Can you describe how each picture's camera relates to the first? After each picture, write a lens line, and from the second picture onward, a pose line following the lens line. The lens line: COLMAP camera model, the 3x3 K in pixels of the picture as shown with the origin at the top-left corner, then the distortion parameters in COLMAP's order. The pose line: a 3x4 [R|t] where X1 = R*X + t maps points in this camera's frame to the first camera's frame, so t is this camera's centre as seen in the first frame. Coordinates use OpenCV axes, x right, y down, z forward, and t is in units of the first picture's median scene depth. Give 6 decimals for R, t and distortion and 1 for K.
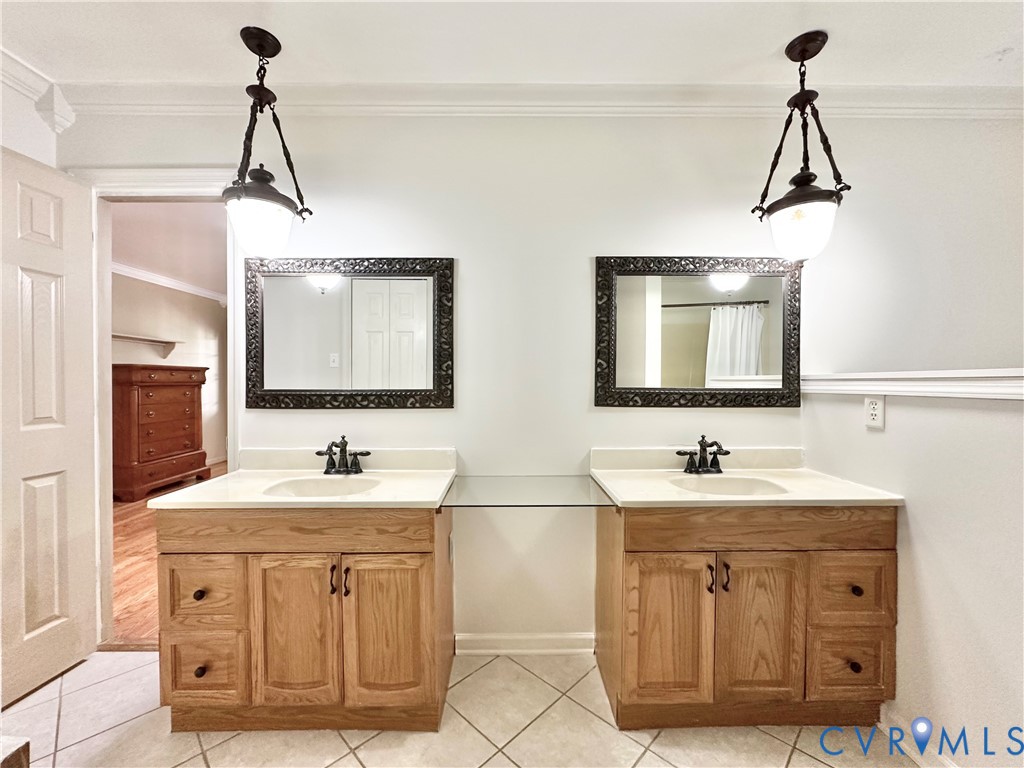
lens RADIAL K [[414.3, 0, 509.0], [0, 414.3, 383.0], [0, 0, 1]] dist [-0.003378, 0.000370]
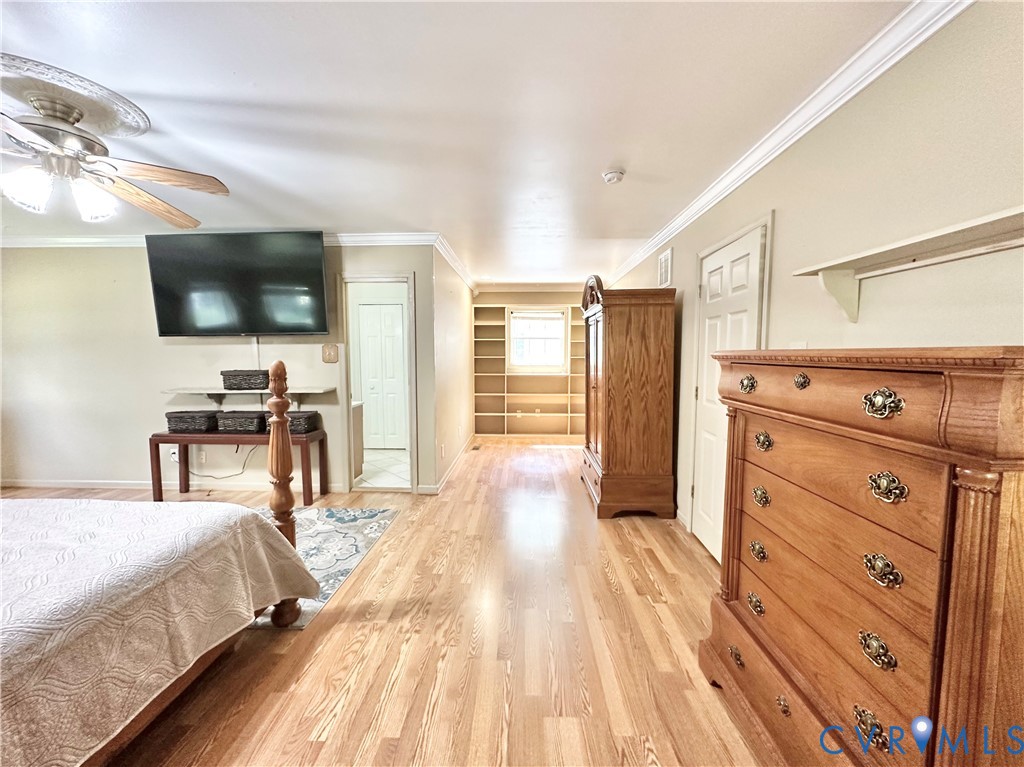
lens RADIAL K [[414.3, 0, 515.4], [0, 414.3, 385.1], [0, 0, 1]] dist [-0.003378, 0.000370]
pose [[-0.999708, -0.004116, 0.023796, -0.588378], [-0.002132, 0.996562, 0.082817, -0.037235], [-0.024055, 0.082742, -0.996281, 1.160820]]
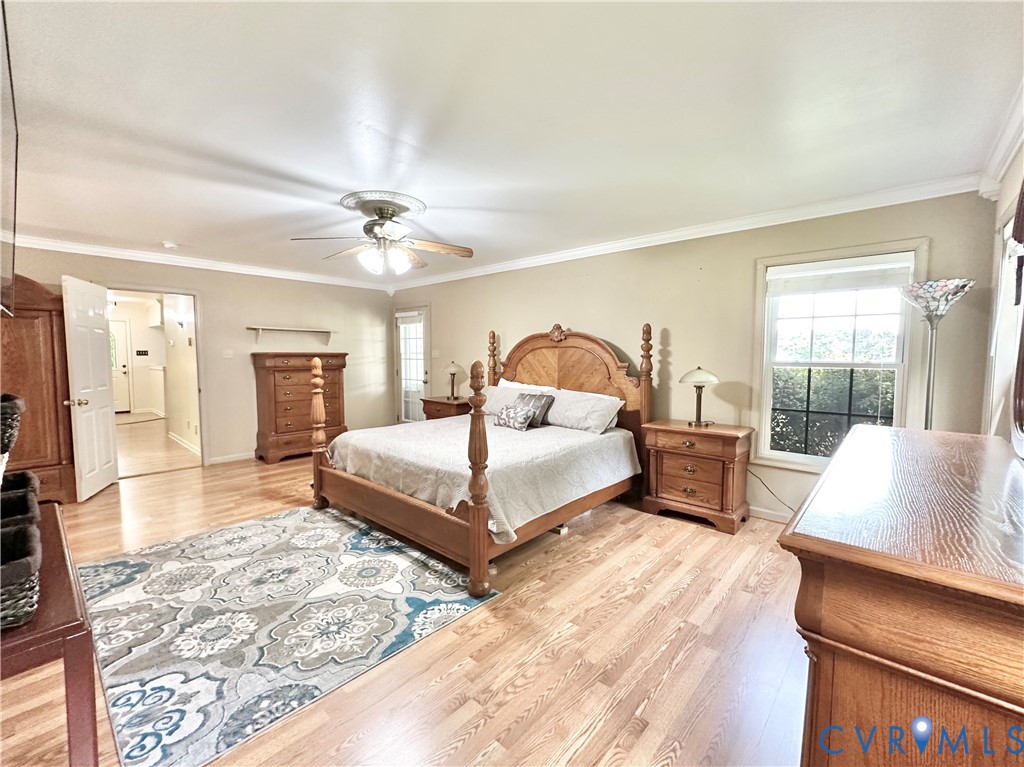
lens RADIAL K [[430.6, 0, 503.7], [0, 430.6, 384.7], [0, 0, 1]] dist [-0.002181, 0.000345]
pose [[0.725826, 0.052723, -0.685854, 0.386104], [-0.009400, 0.997725, 0.066749, -0.034402], [0.687814, -0.042002, 0.724671, 0.457471]]
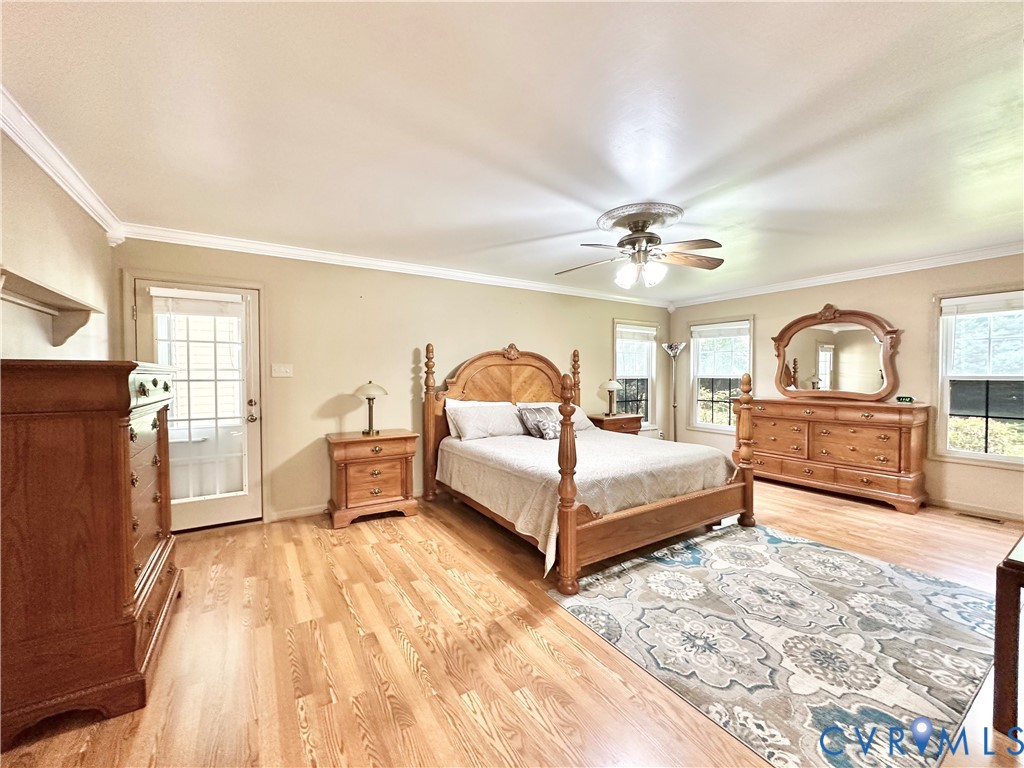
lens RADIAL K [[414.3, 0, 509.6], [0, 414.3, 384.6], [0, 0, 1]] dist [-0.003378, 0.000370]
pose [[0.852387, -0.011601, 0.522783, -0.663530], [0.005608, 0.999899, 0.013044, -0.020409], [-0.522882, -0.008187, 0.852366, 0.390192]]
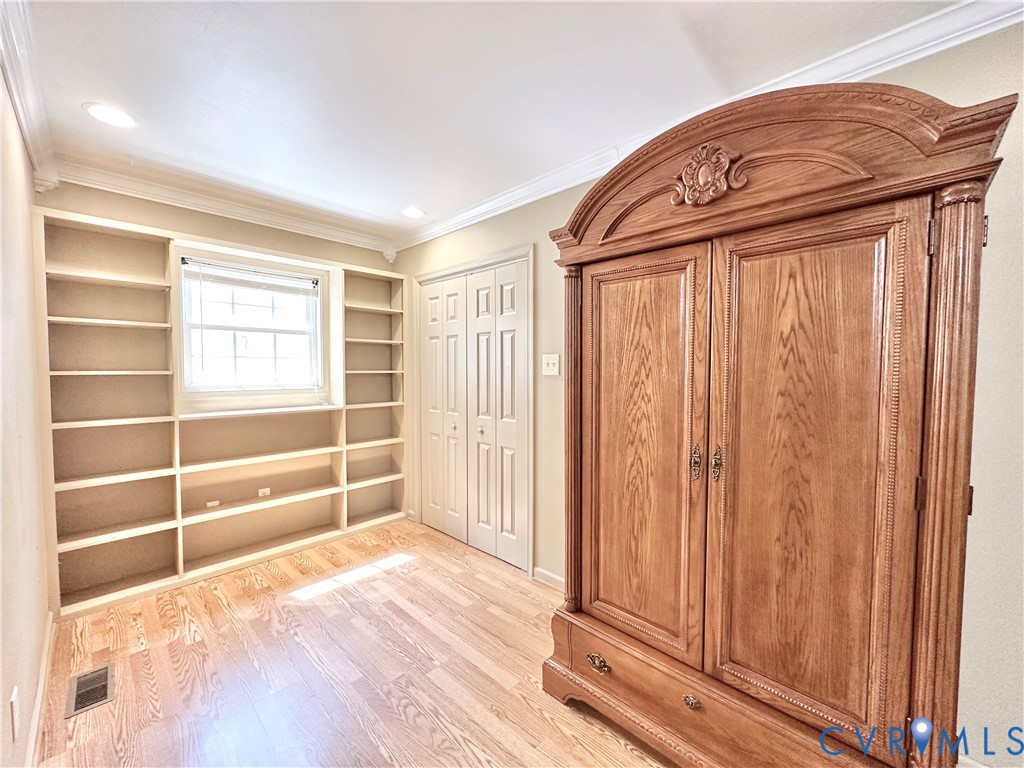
lens RADIAL K [[414.3, 0, 508.7], [0, 414.3, 383.8], [0, 0, 1]] dist [-0.003378, 0.000370]
pose [[-0.702654, 0.023058, -0.711158, -0.451337], [-0.008274, 0.999142, 0.040571, -0.026451], [0.711484, 0.034392, -0.701860, 0.459653]]
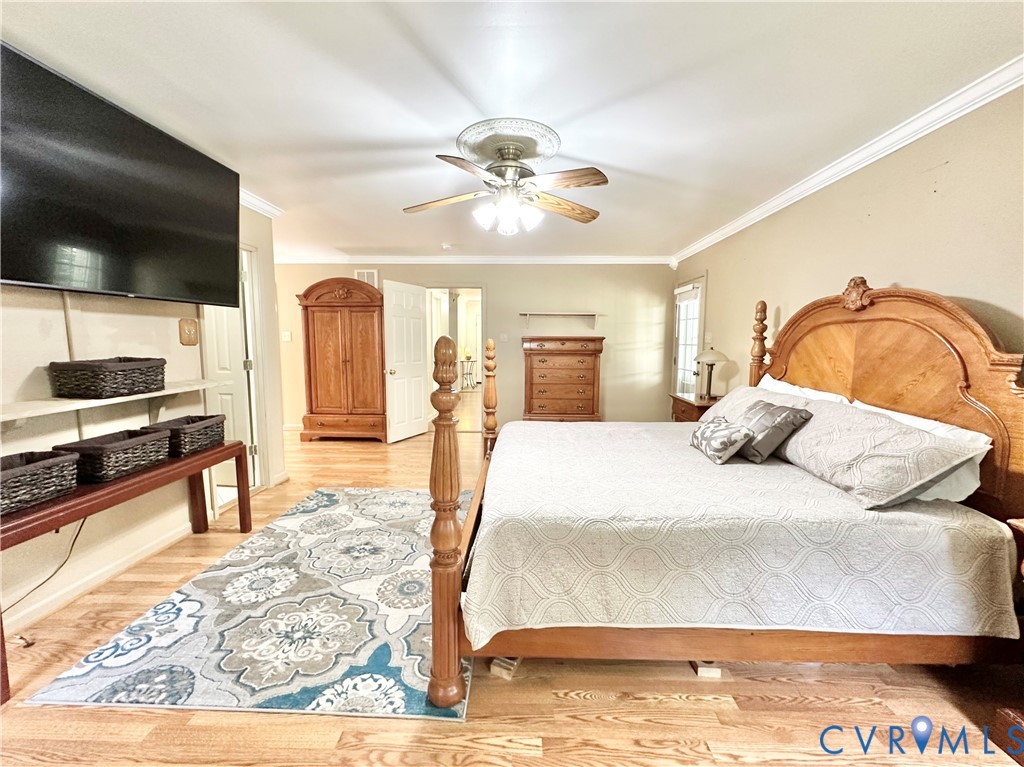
lens RADIAL K [[414.3, 0, 514.4], [0, 414.3, 384.0], [0, 0, 1]] dist [-0.003378, 0.000370]
pose [[-0.034812, 0.104936, -0.993869, 0.320565], [-0.014821, 0.994309, 0.105501, -0.027195], [0.999284, 0.018403, -0.033059, 0.833607]]
